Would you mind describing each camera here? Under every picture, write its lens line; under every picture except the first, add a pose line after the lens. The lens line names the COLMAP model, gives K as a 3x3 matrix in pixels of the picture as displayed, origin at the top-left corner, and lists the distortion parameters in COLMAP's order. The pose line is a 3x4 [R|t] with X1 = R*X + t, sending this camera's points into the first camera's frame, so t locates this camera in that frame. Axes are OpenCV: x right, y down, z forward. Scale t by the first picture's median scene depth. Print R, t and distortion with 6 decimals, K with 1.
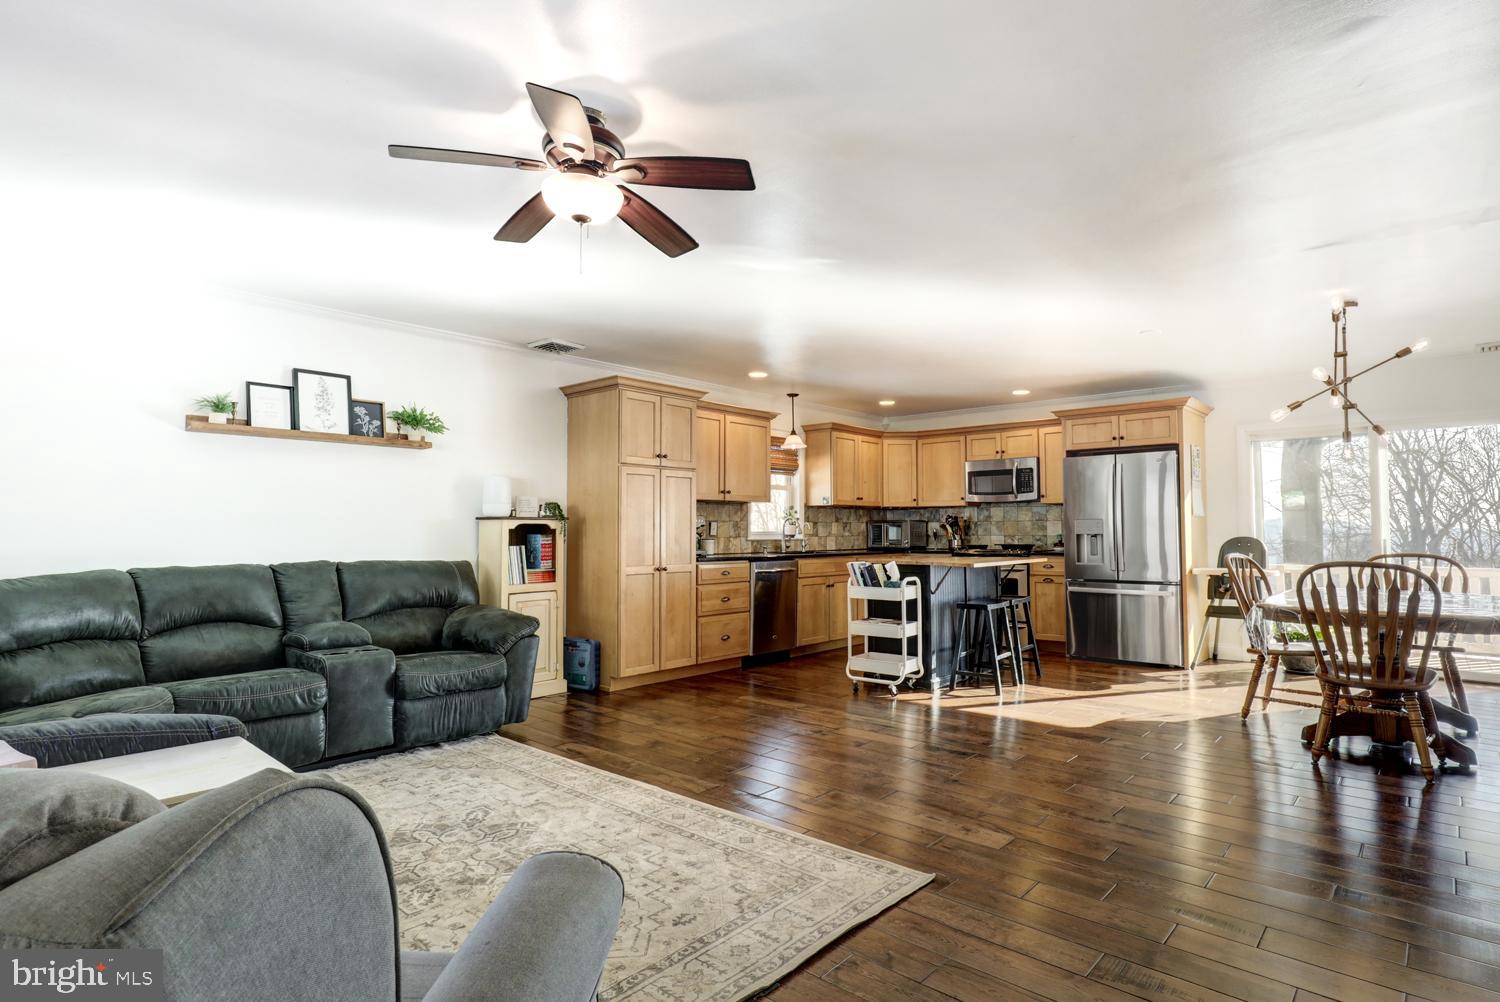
lens RADIAL K [[803.0, 0, 736.9], [0, 803.0, 501.3], [0, 0, 1]] dist [0.002675, 0.000894]
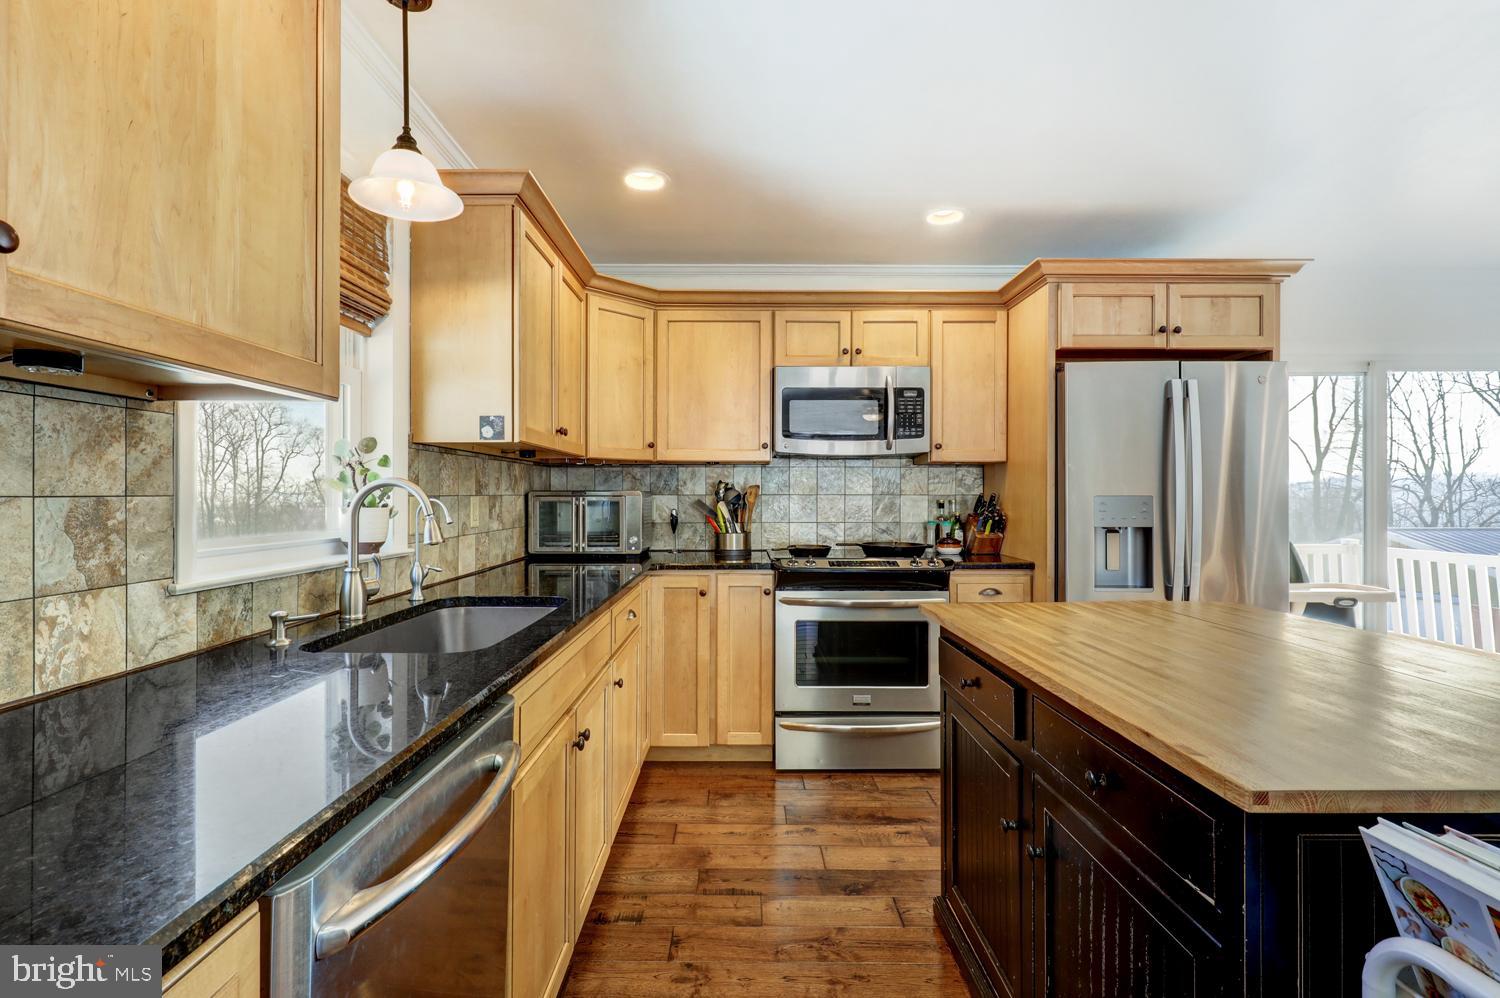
lens RADIAL K [[685.6, 0, 738.1], [0, 685.6, 494.9], [0, 0, 1]] dist [-0.000679, -0.000453]
pose [[0.737267, 0.003479, 0.675592, 0.002030], [-0.029050, 0.999225, 0.026556, 0.017944], [-0.674977, -0.039204, 0.736797, 0.861257]]
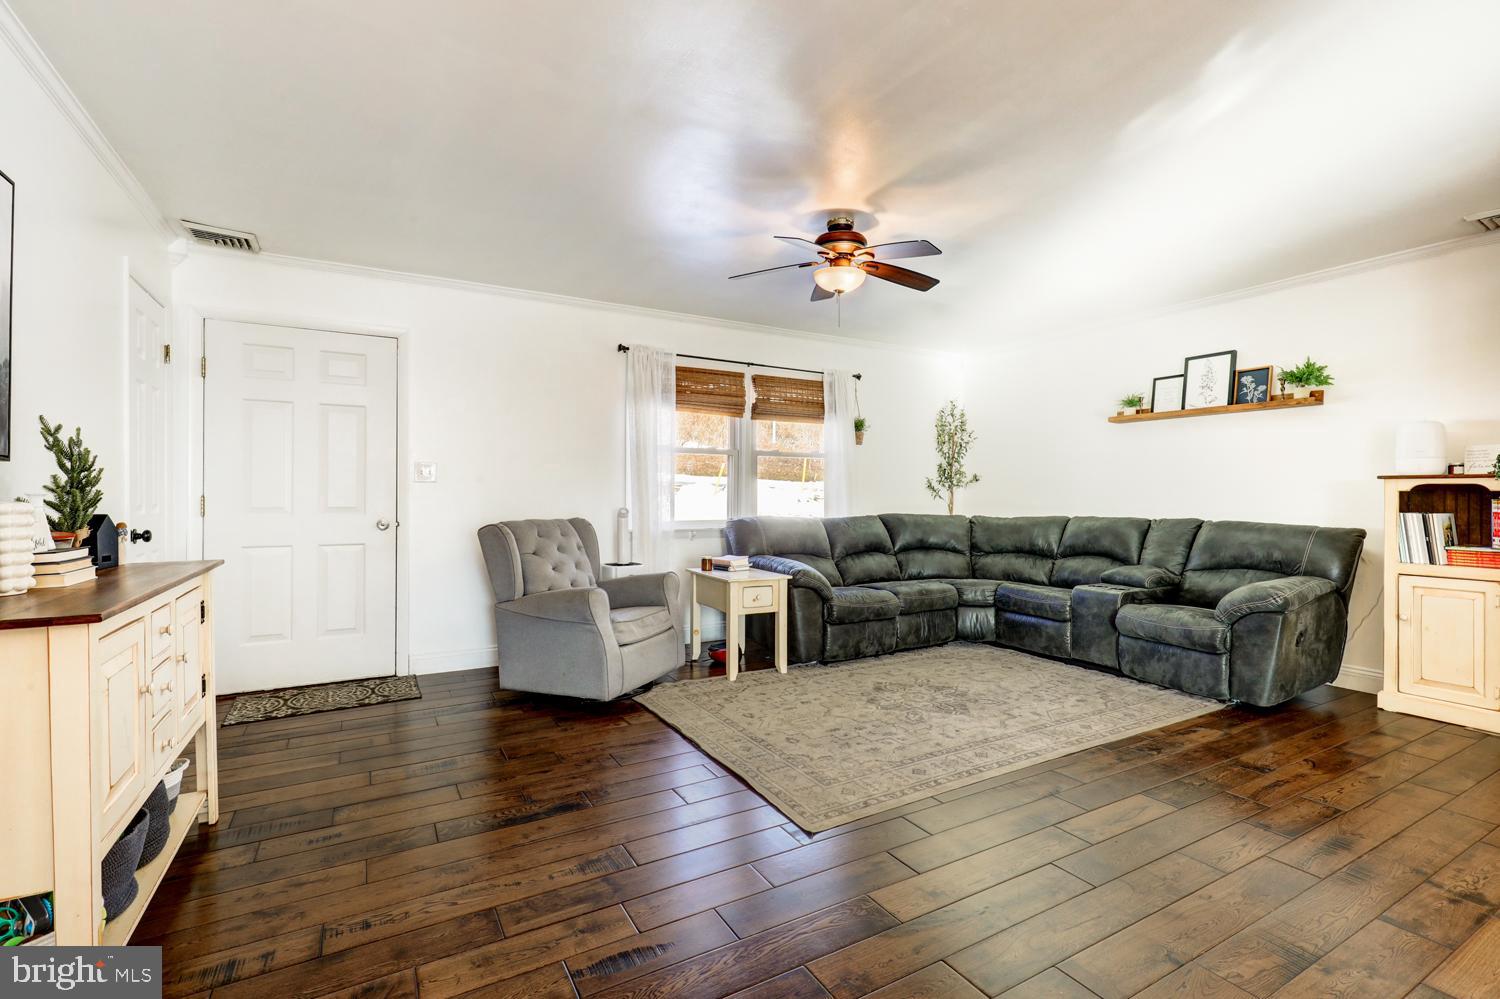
lens RADIAL K [[685.6, 0, 754.3], [0, 685.6, 495.8], [0, 0, 1]] dist [-0.000679, -0.000453]
pose [[-0.320904, 0.000635, -0.947111, 0.425808], [0.030331, 0.999494, -0.009607, 0.020911], [0.946626, -0.031809, -0.320761, 0.482605]]
